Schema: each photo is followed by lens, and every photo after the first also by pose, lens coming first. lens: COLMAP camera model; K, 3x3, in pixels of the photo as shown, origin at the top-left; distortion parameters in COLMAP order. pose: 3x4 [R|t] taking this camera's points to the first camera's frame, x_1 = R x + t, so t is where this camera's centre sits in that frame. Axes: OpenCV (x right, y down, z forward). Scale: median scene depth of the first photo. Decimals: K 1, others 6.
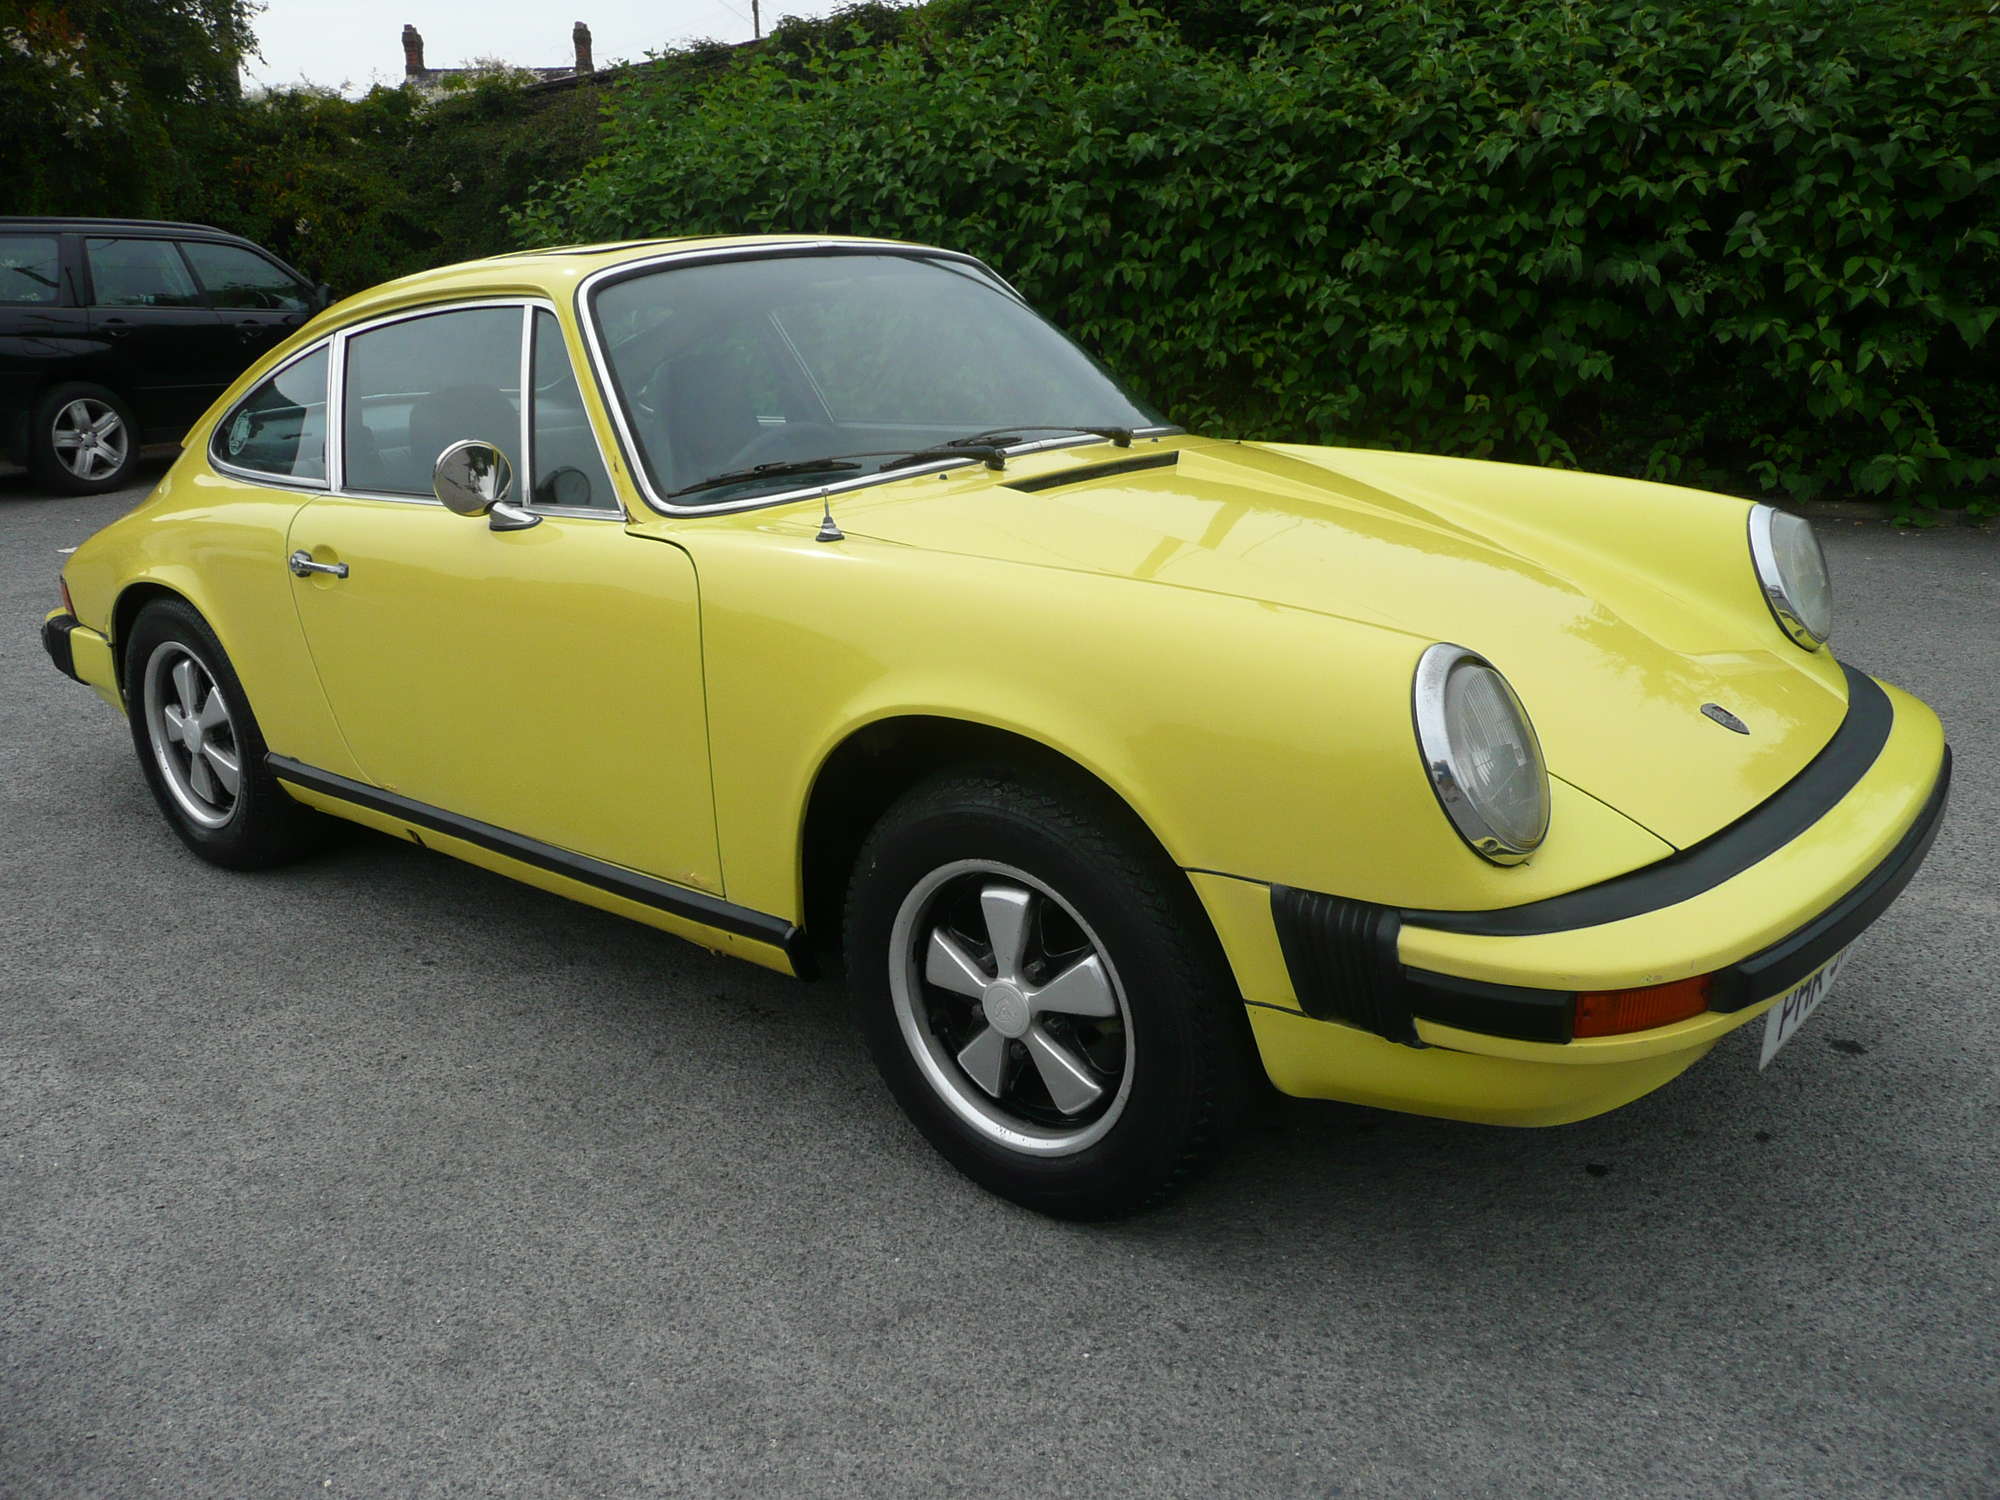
lens RADIAL K [[1646.8, 0, 1009.8], [0, 1646.8, 742.4], [0, 0, 1]] dist [-0.015776, -0.006028]
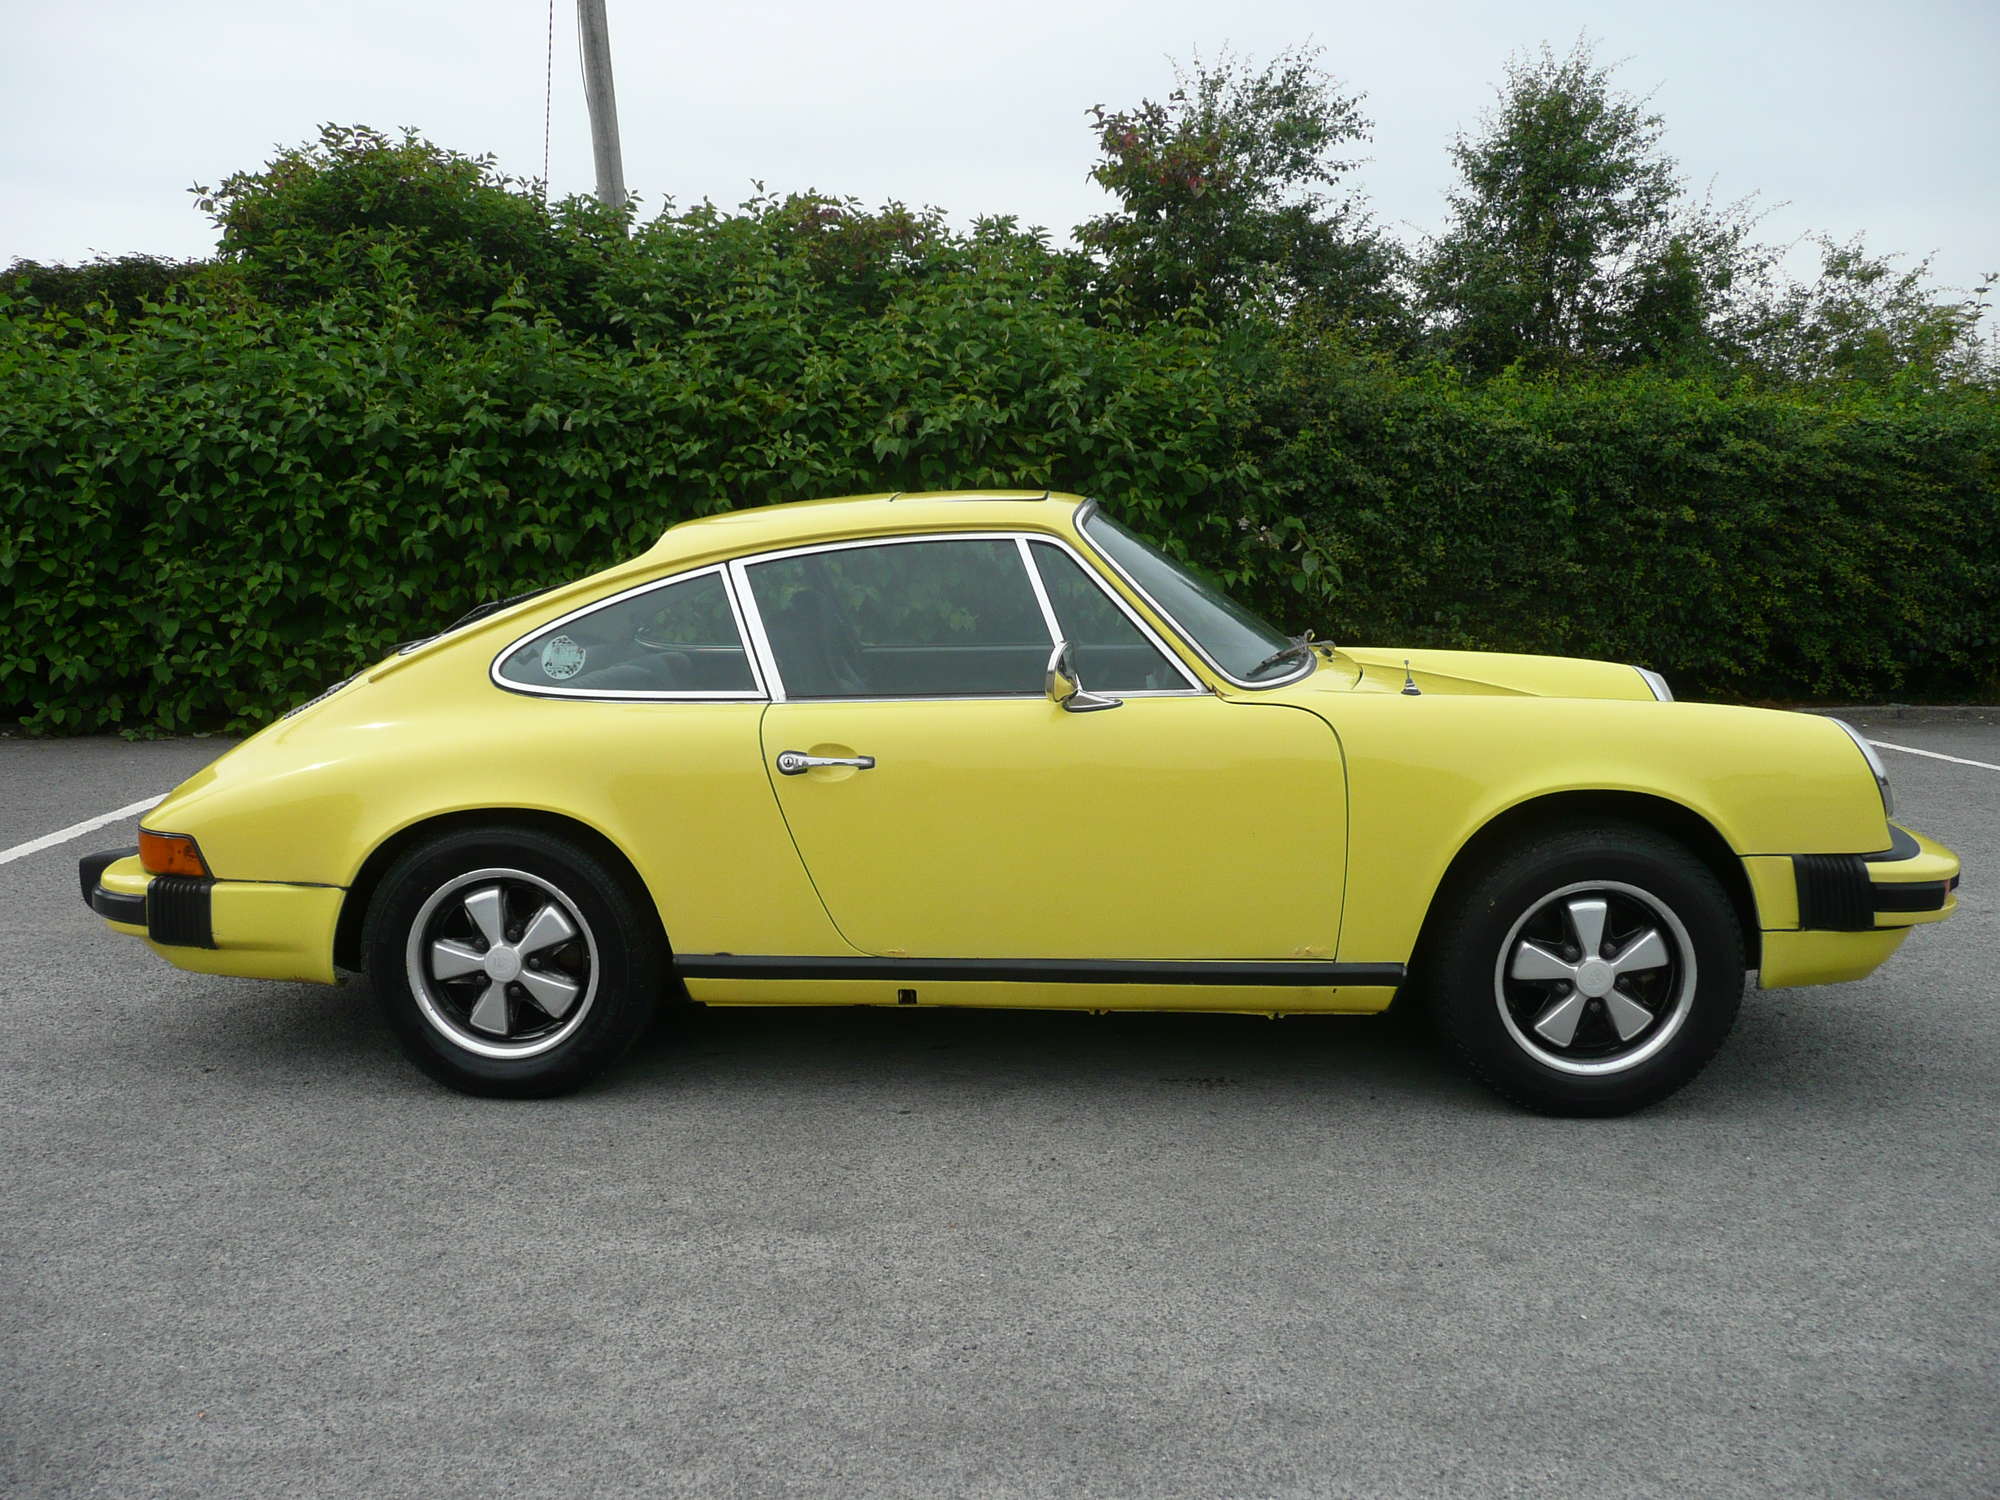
lens RADIAL K [[1646.8, 0, 1019.0], [0, 1646.8, 753.1], [0, 0, 1]] dist [-0.015776, -0.006028]
pose [[0.801491, -0.057642, 0.595222, -0.366060], [0.149157, 0.983155, -0.105636, 0.009356], [-0.579106, 0.173448, 0.796588, 0.010525]]
